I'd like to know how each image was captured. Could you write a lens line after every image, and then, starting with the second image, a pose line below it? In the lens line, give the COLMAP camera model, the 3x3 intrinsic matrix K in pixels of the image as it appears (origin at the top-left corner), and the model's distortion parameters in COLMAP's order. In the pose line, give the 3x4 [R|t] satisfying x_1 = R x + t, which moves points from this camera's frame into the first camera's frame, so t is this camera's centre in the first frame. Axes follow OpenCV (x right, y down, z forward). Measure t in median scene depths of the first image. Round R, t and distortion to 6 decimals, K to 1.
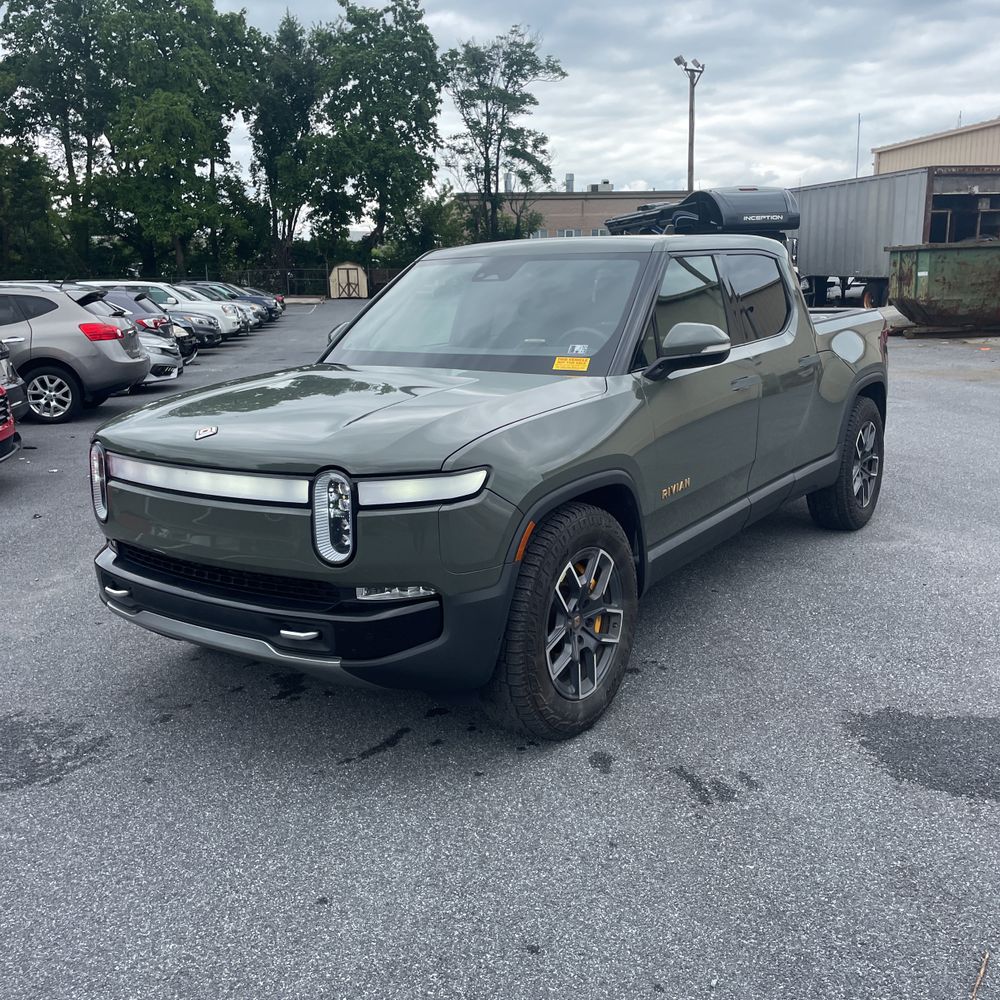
lens RADIAL K [[1017.2, 0, 509.5], [0, 1017.2, 504.4], [0, 0, 1]] dist [0.072507, -0.096804]
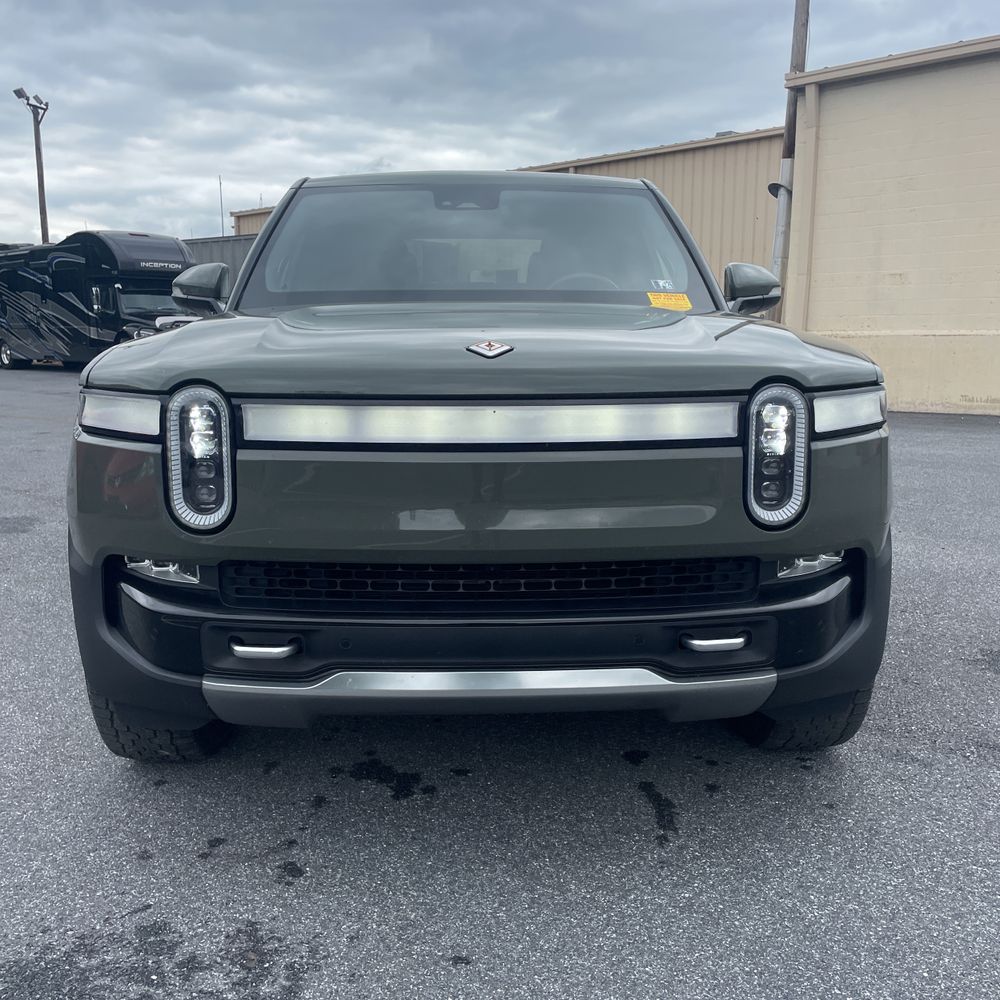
lens RADIAL K [[1015.9, 0, 486.0], [0, 1015.9, 498.4], [0, 0, 1]] dist [0.092433, -0.133715]
pose [[0.800433, -0.067408, 0.595620, -0.100228], [0.110878, 0.993160, -0.036605, 0.005710], [-0.589078, 0.095341, 0.802432, 0.077529]]
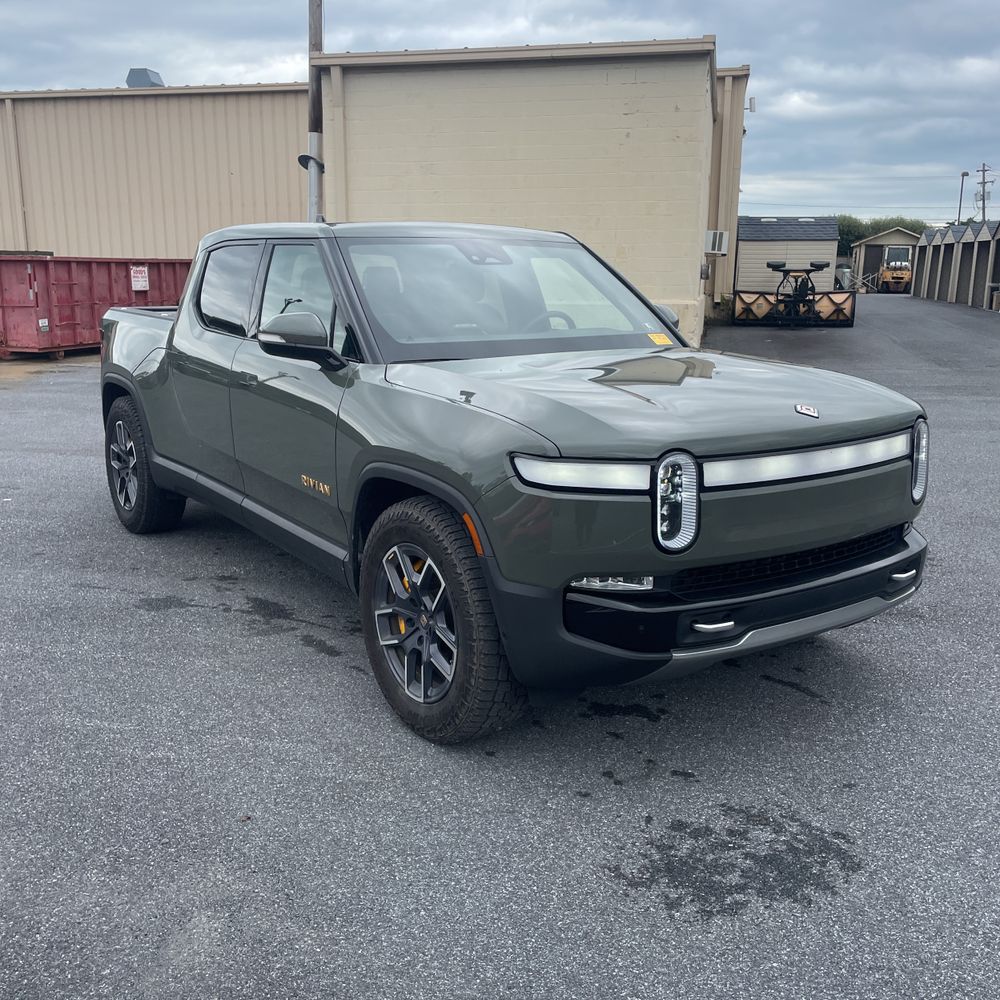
lens RADIAL K [[1037.3, 0, 473.8], [0, 1037.3, 495.3], [0, 0, 1]] dist [0.110001, -0.167403]
pose [[0.340556, -0.169338, 0.924849, -0.199638], [0.194798, 0.975012, 0.106792, -0.024470], [-0.919824, 0.143790, 0.365033, 0.140445]]
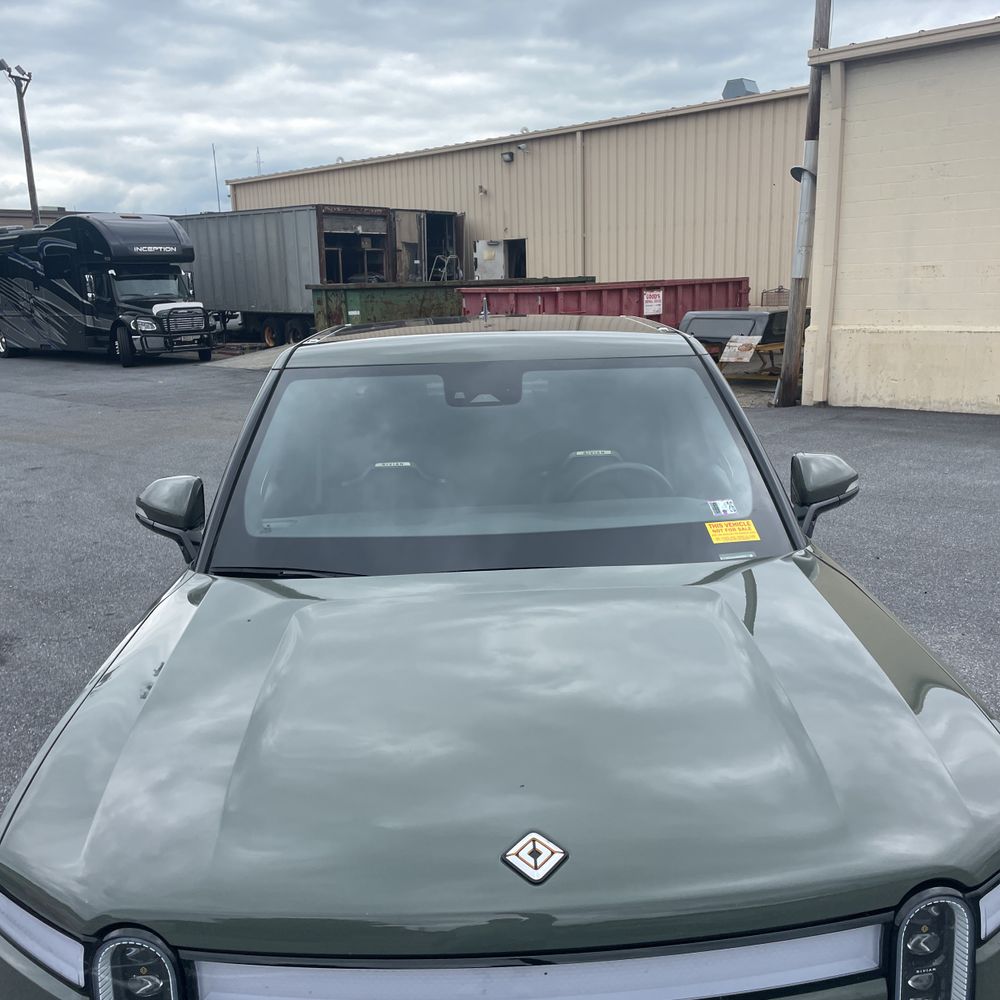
lens RADIAL K [[1009.5, 0, 500.0], [0, 1009.5, 500.0], [0, 0, 1]] dist [0.105999, -0.156553]
pose [[0.796440, -0.127405, 0.591144, -0.082296], [0.140656, 0.989772, 0.023815, -0.036528], [-0.588132, 0.064180, 0.806215, 0.096227]]
